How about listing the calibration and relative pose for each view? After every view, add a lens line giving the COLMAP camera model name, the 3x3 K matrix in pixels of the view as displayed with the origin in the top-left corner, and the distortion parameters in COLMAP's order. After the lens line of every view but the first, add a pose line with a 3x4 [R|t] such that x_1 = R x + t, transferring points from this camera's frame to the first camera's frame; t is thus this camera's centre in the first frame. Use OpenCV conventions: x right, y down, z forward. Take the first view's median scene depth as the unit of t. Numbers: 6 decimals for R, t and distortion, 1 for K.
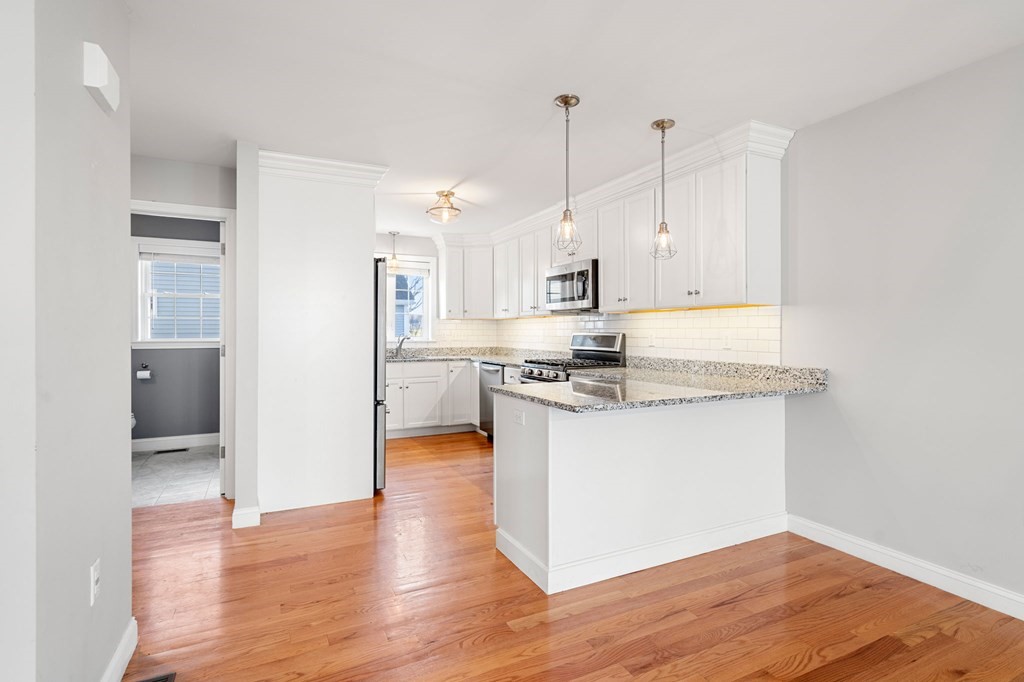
lens RADIAL K [[500.7, 0, 502.5], [0, 500.7, 323.5], [0, 0, 1]] dist [0.003204, 0.000275]
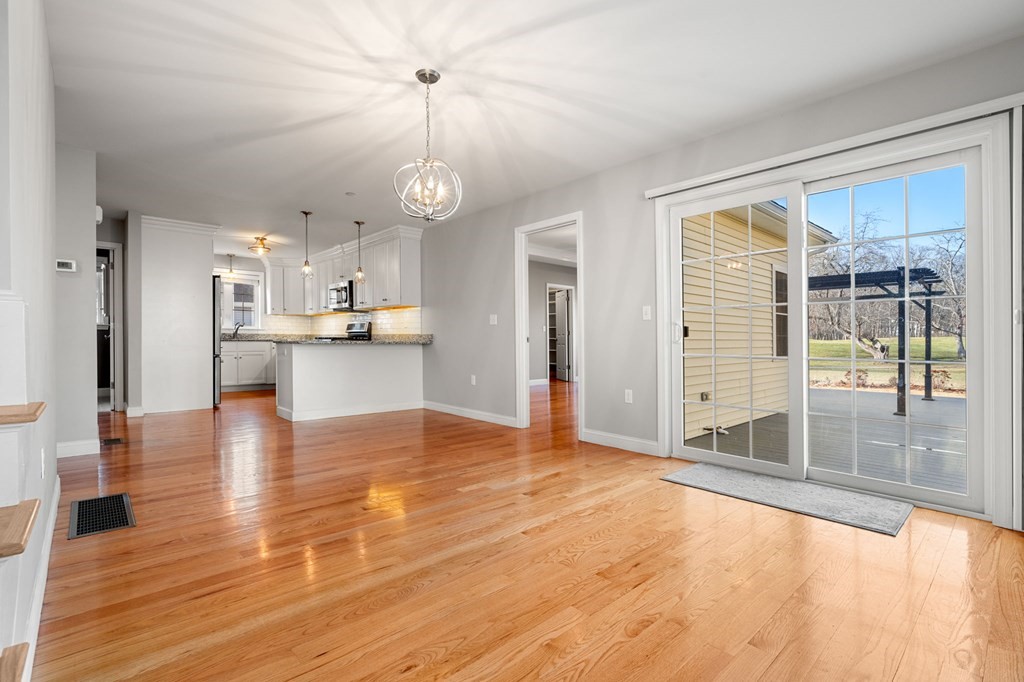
lens RADIAL K [[466.4, 0, 510.7], [0, 466.4, 343.9], [0, 0, 1]] dist [-0.004969, -0.000309]
pose [[0.955336, 0.003637, 0.295499, 0.237373], [-0.011797, 0.999597, 0.025835, 0.052186], [-0.295286, -0.028167, 0.954994, -0.799856]]
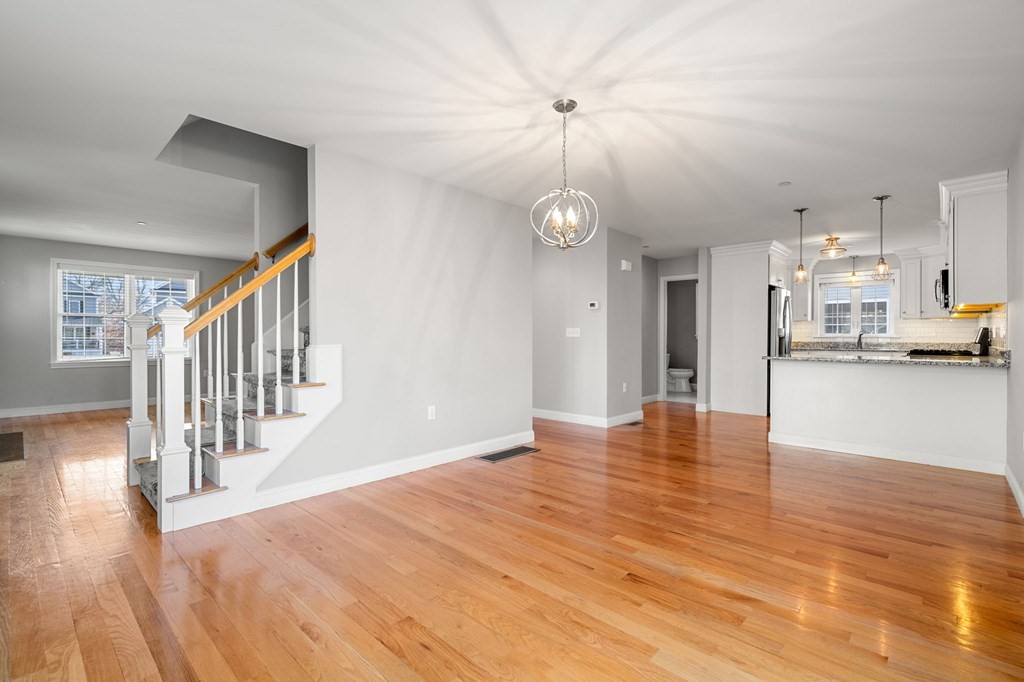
lens RADIAL K [[466.4, 0, 507.8], [0, 466.4, 347.2], [0, 0, 1]] dist [-0.004969, -0.000309]
pose [[0.370927, 0.021489, -0.928413, 0.866294], [0.014528, 0.999476, 0.028938, 0.020119], [0.928549, -0.024222, 0.370420, -0.482102]]
